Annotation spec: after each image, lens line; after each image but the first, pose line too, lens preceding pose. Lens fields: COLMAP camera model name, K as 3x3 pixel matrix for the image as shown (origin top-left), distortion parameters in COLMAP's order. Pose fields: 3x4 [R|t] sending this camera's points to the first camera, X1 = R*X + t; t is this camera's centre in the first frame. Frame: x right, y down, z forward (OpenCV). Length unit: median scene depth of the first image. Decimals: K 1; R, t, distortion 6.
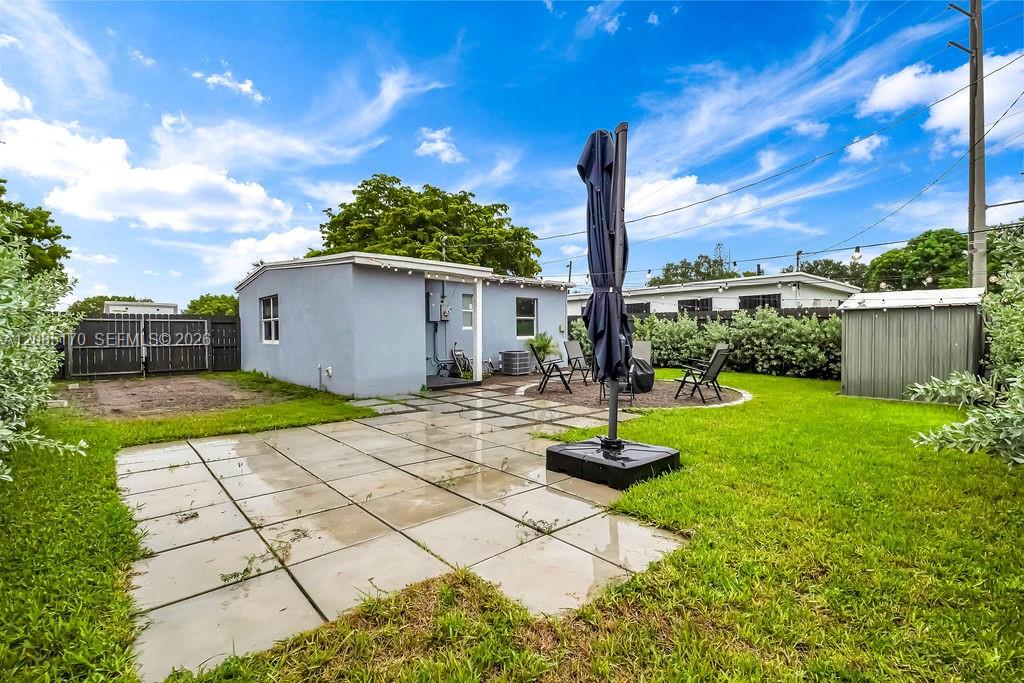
lens RADIAL K [[463.2, 0, 512.0], [0, 463.2, 341.5], [0, 0, 1]] dist [0.000113, -0.000007]
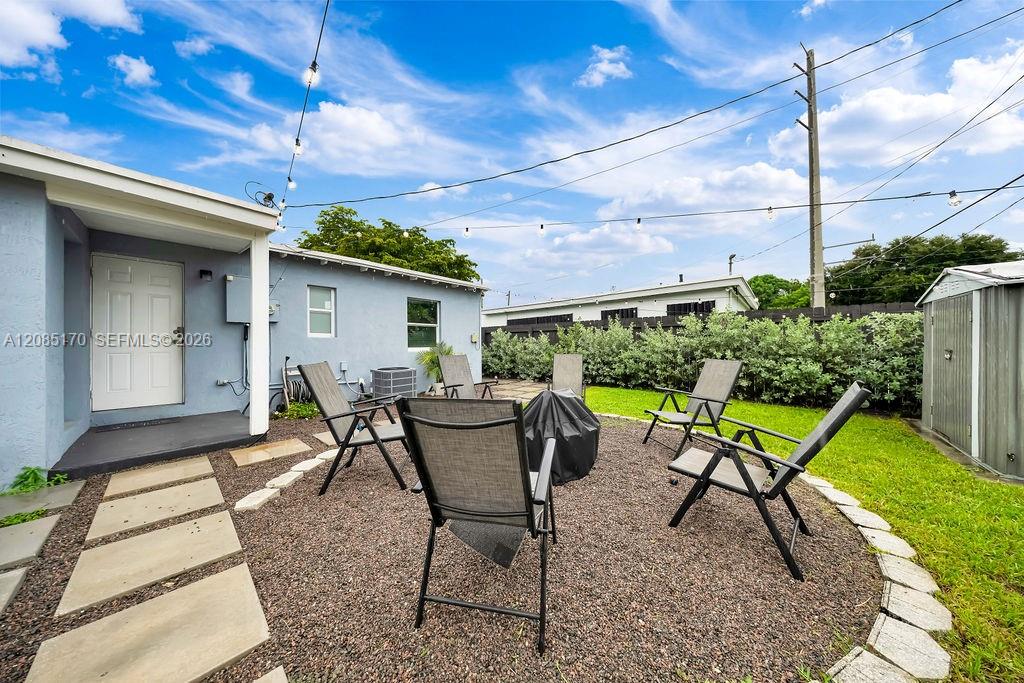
lens RADIAL K [[310.2, 0, 513.2], [0, 310.2, 347.6], [0, 0, 1]] dist [-0.000086, -0.000010]
pose [[0.993362, -0.000939, 0.115025, 0.123435], [0.002812, 0.999866, -0.016119, -0.002742], [-0.114994, 0.016335, 0.993232, 0.463178]]
